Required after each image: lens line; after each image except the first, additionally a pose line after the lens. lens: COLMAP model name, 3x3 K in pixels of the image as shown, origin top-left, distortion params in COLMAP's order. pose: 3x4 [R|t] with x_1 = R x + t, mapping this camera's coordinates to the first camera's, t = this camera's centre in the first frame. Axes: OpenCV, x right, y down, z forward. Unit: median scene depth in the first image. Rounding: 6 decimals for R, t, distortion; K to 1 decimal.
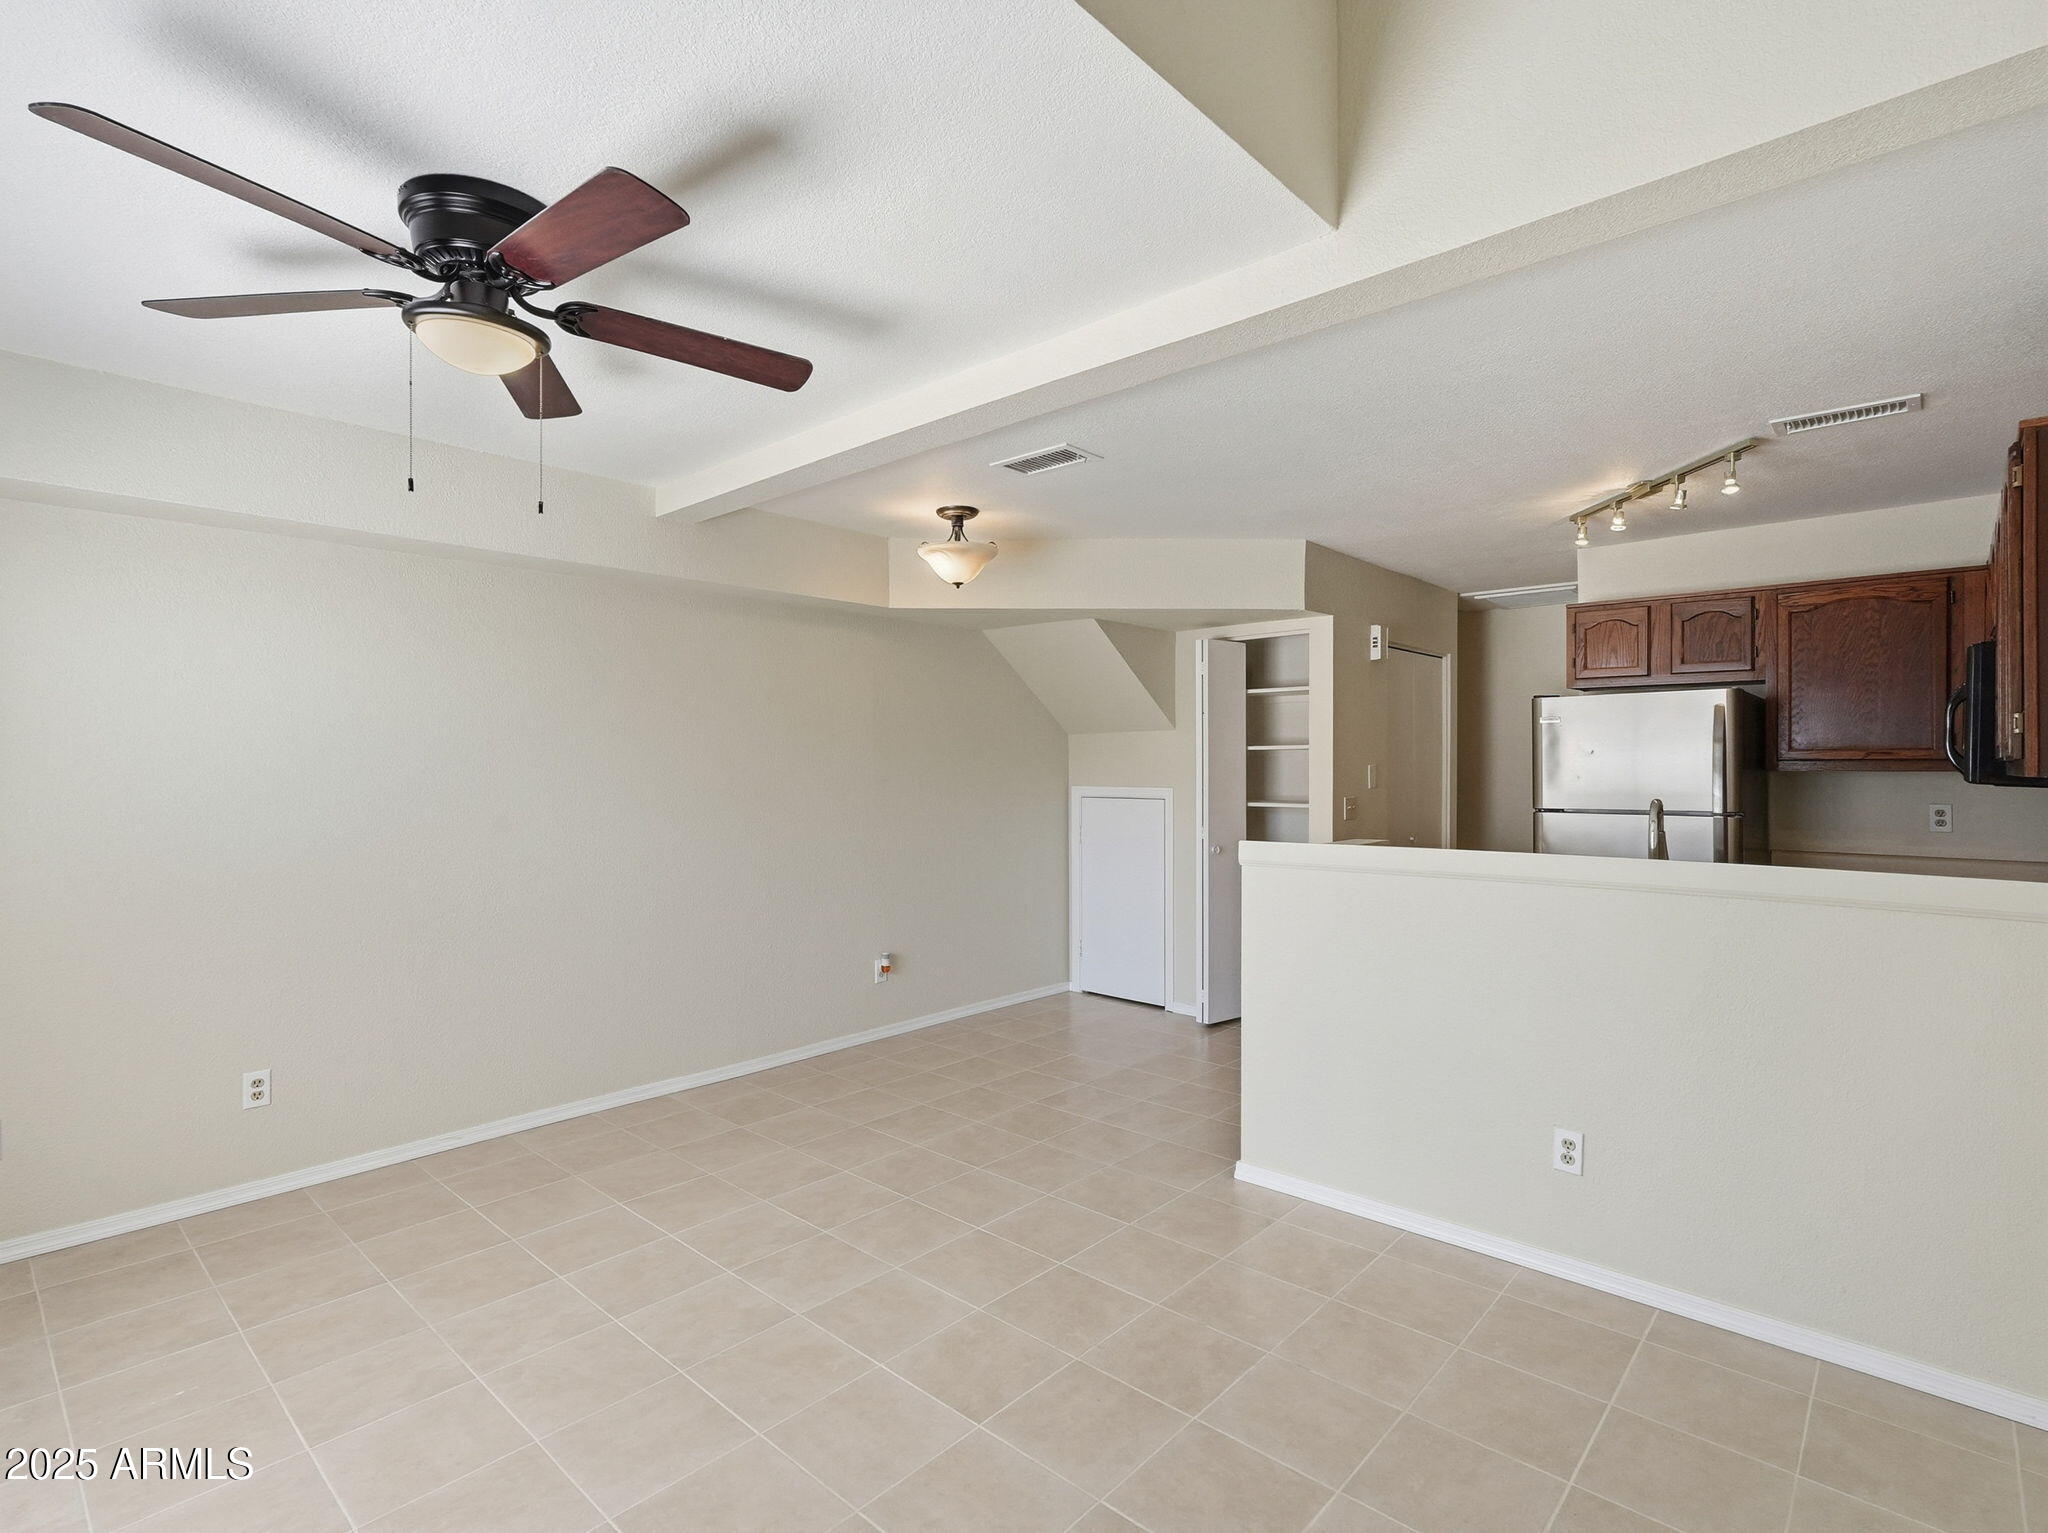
lens RADIAL K [[1008.1, 0, 1043.9], [0, 1008.1, 764.5], [0, 0, 1]] dist [-0.006348, 0.002501]
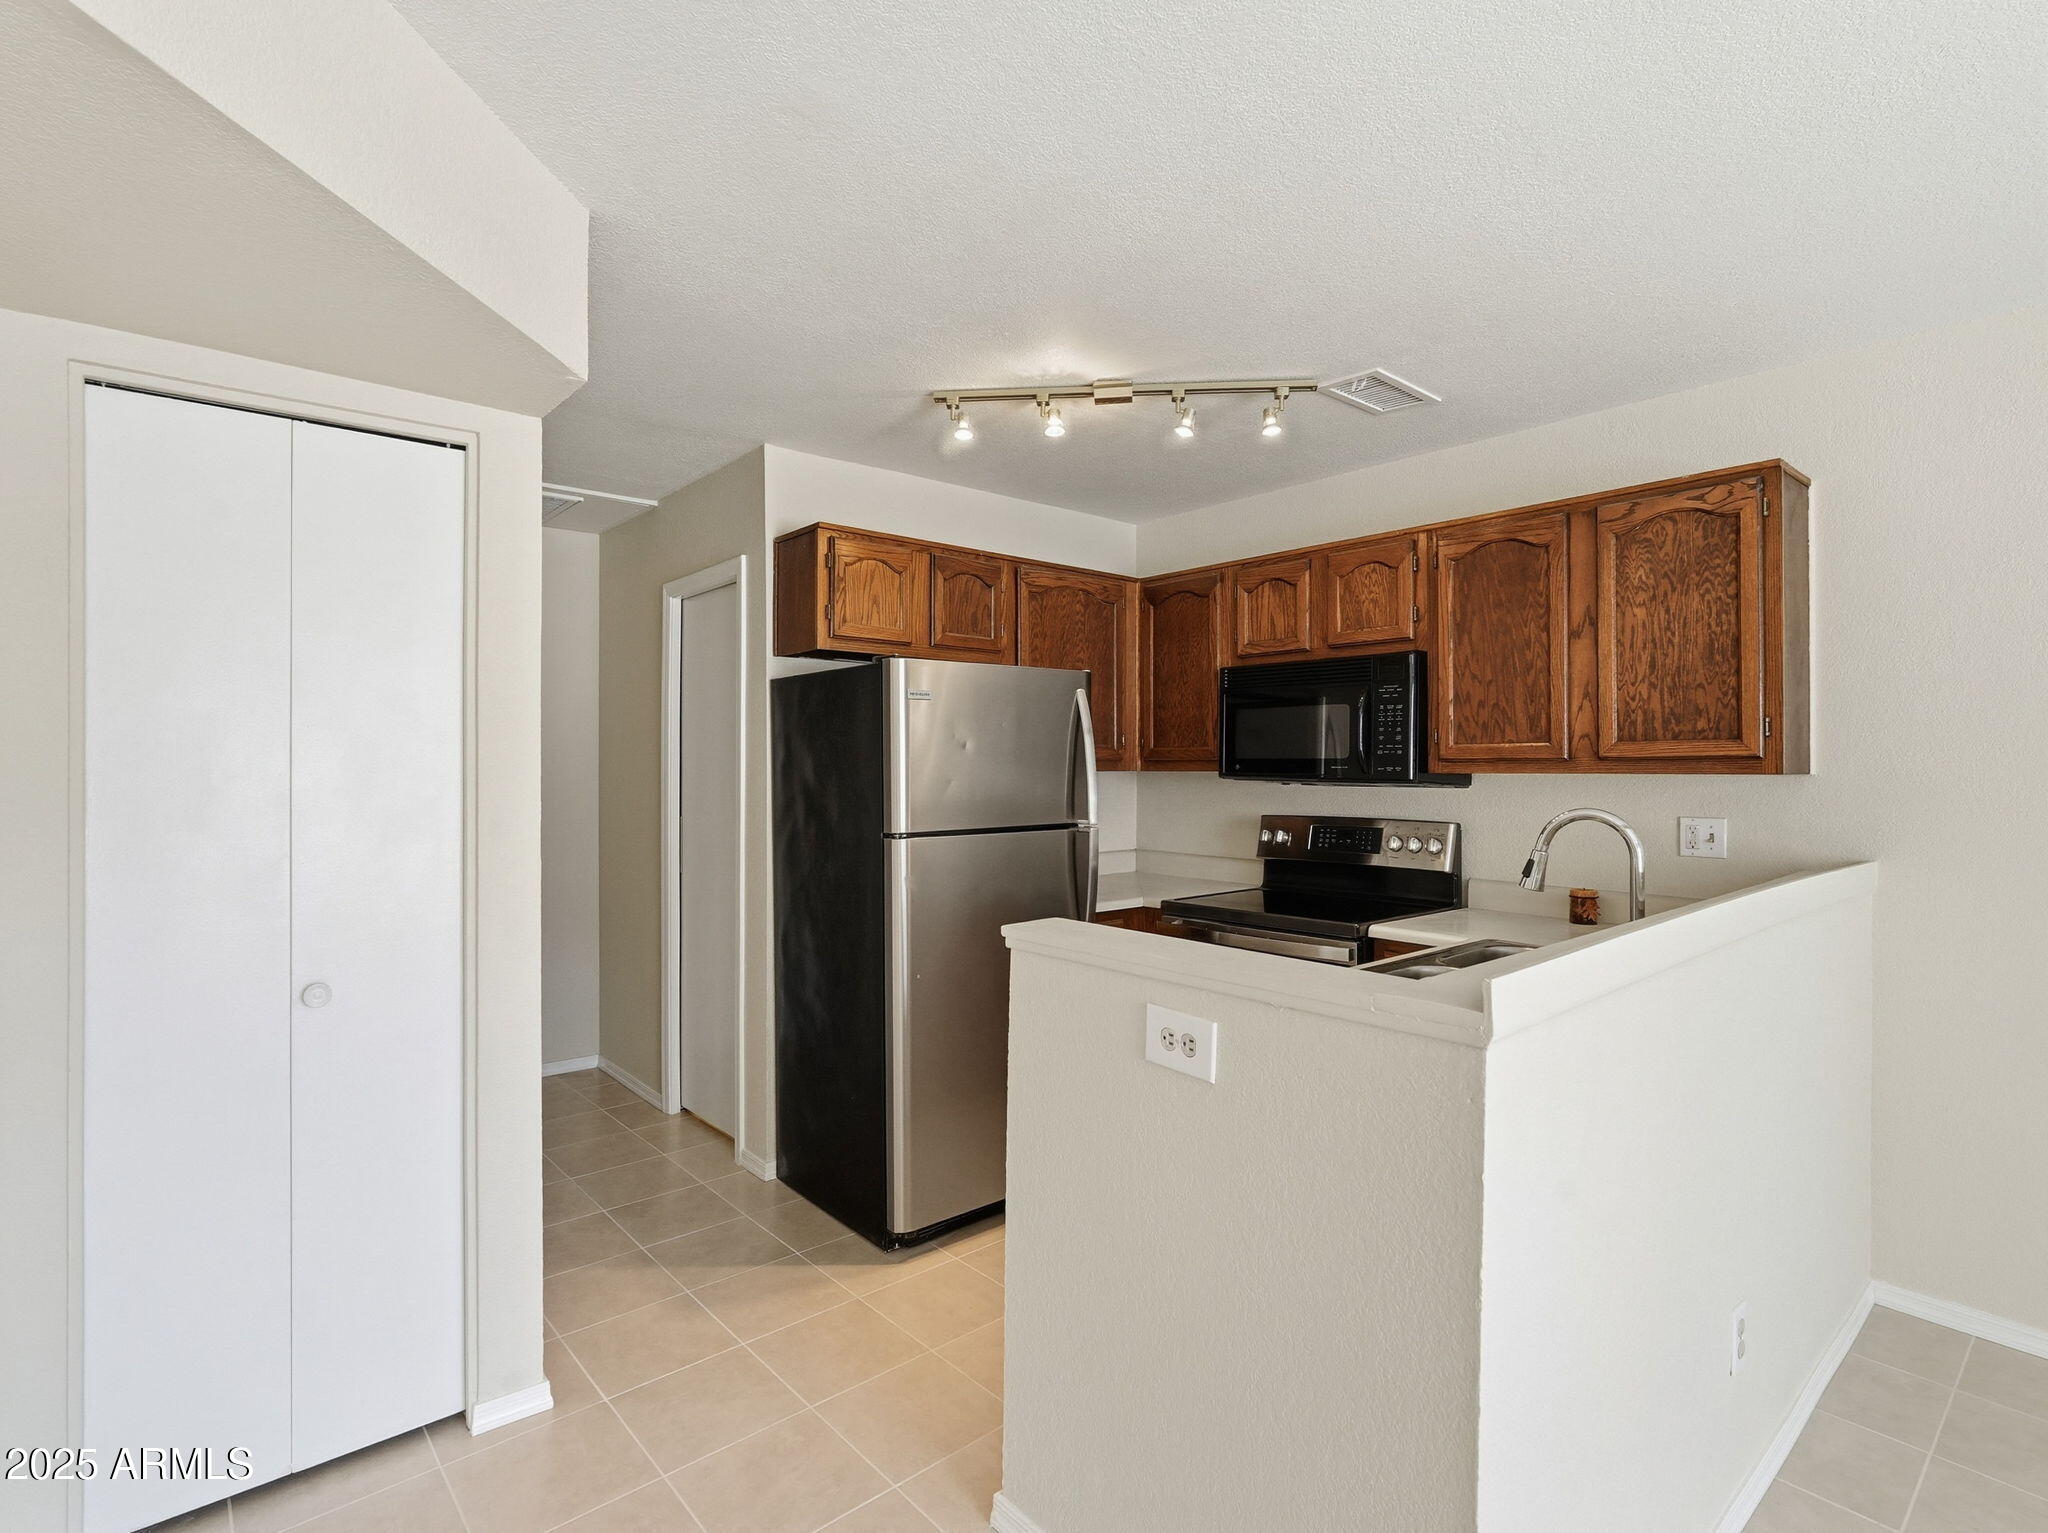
lens RADIAL K [[1008.1, 0, 1034.5], [0, 1008.1, 767.6], [0, 0, 1]] dist [-0.006348, 0.002501]
pose [[0.134498, -0.002992, 0.990909, -0.138255], [-0.000788, 0.999995, 0.003126, 0.000793], [-0.990914, -0.001201, 0.134495, 0.917860]]
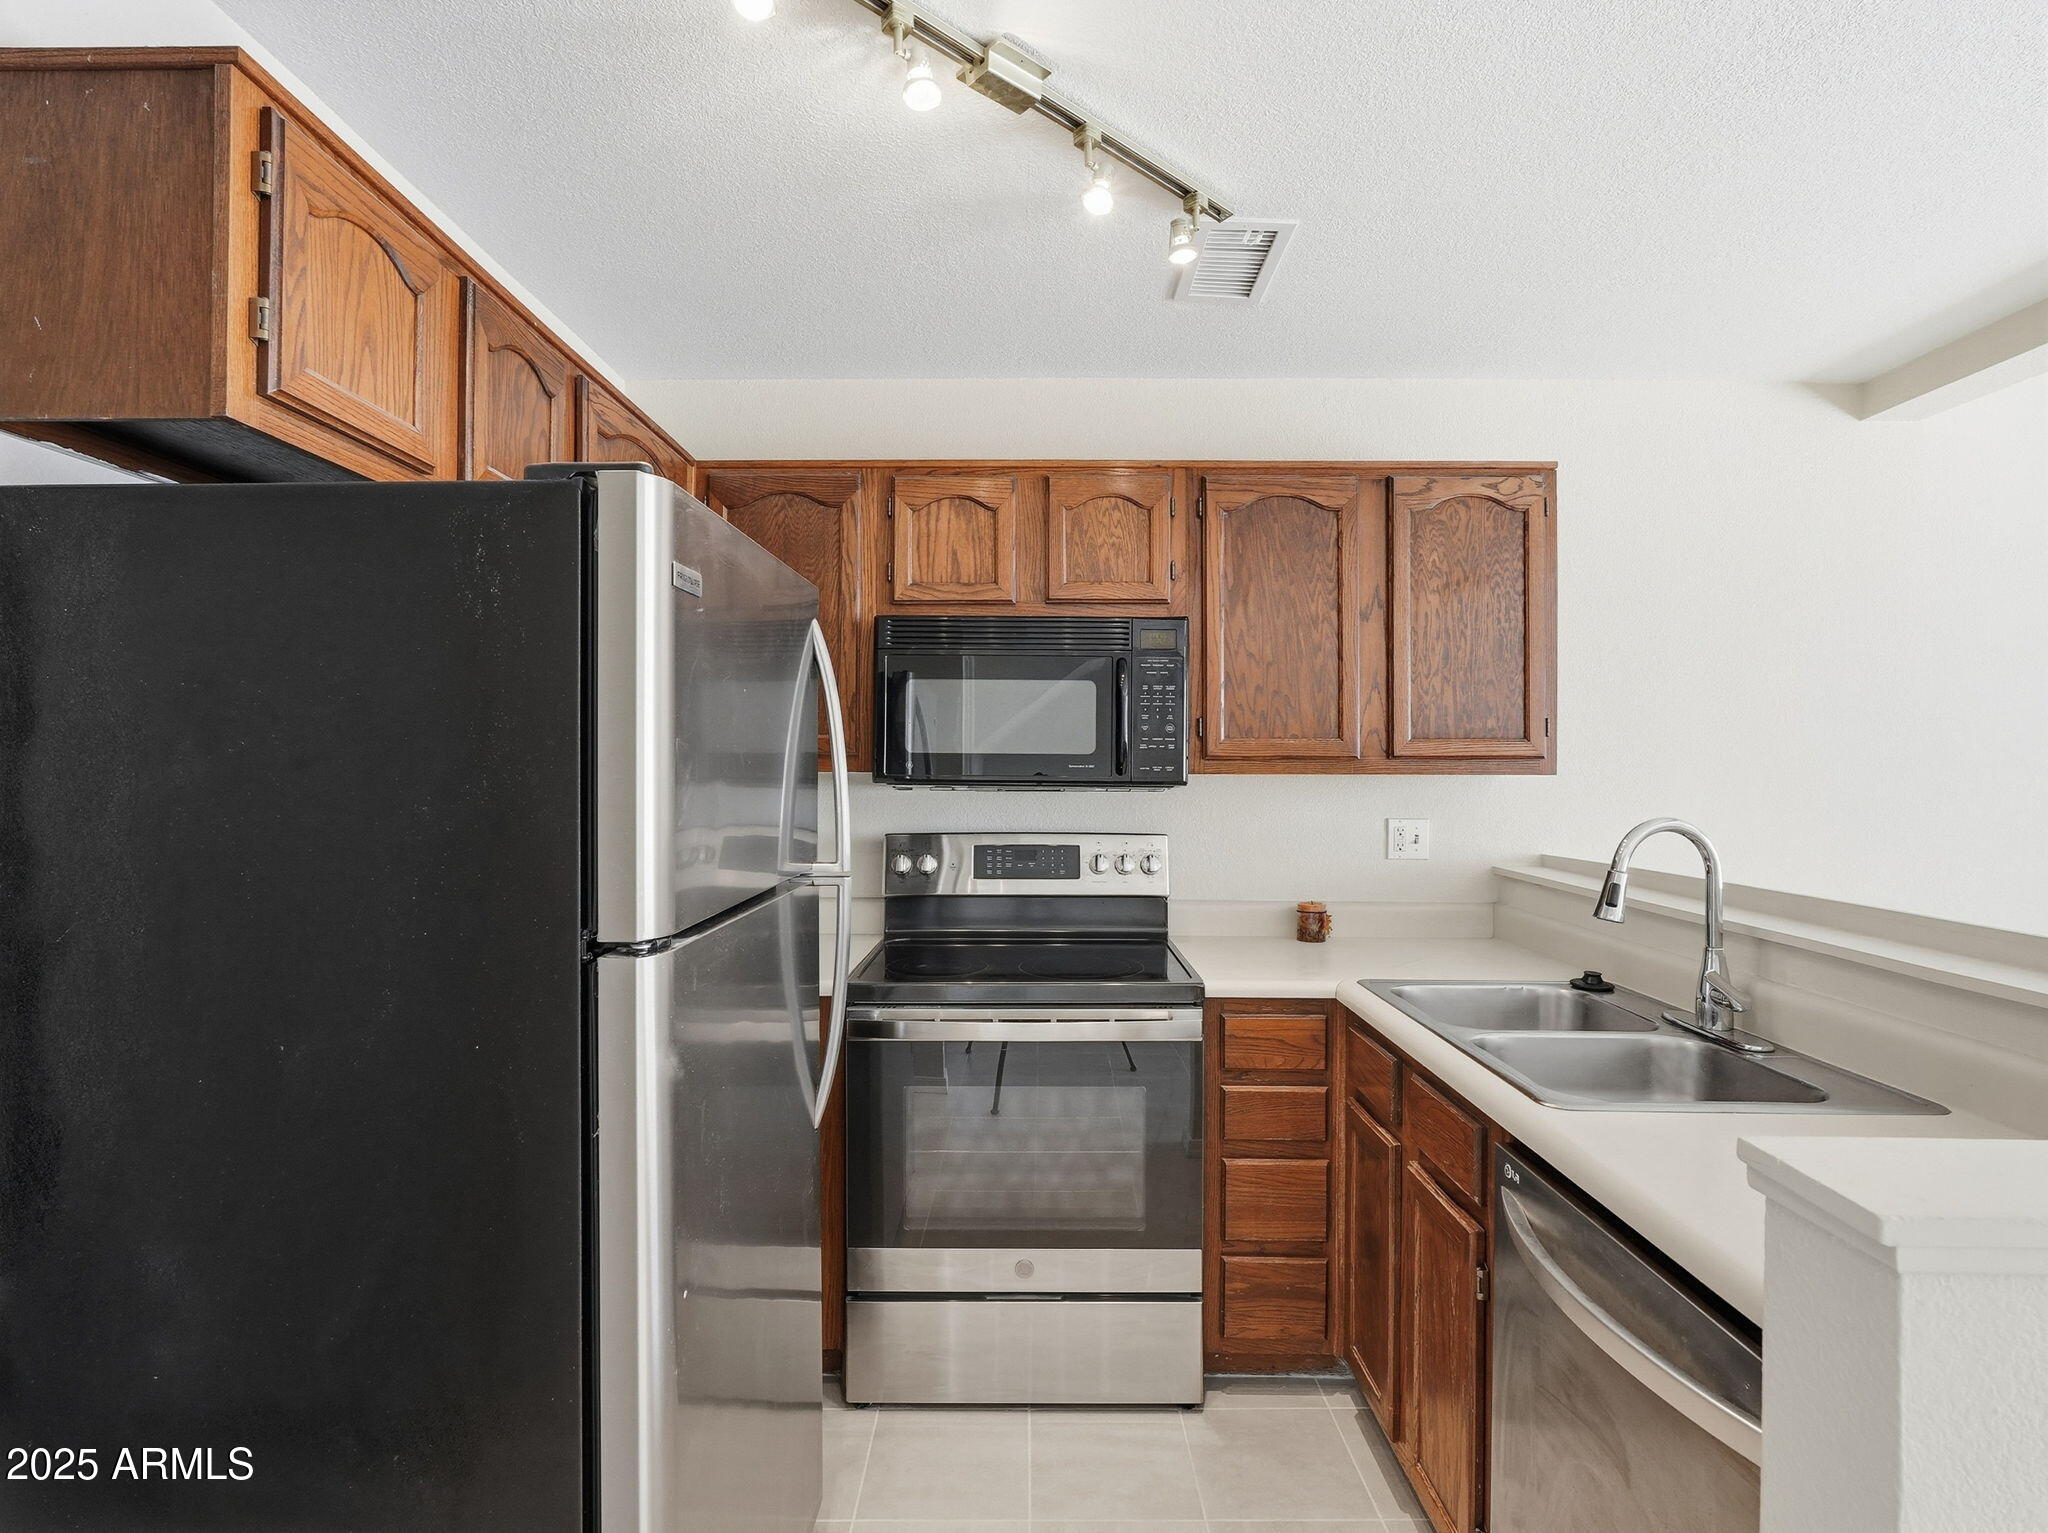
lens RADIAL K [[1008.1, 0, 1022.2], [0, 1008.1, 756.8], [0, 0, 1]] dist [-0.006348, 0.002501]
pose [[-0.649839, 0.000540, 0.760072, 0.276595], [-0.006267, 0.999962, -0.006069, 0.001145], [-0.760046, -0.008707, -0.649811, 1.202625]]
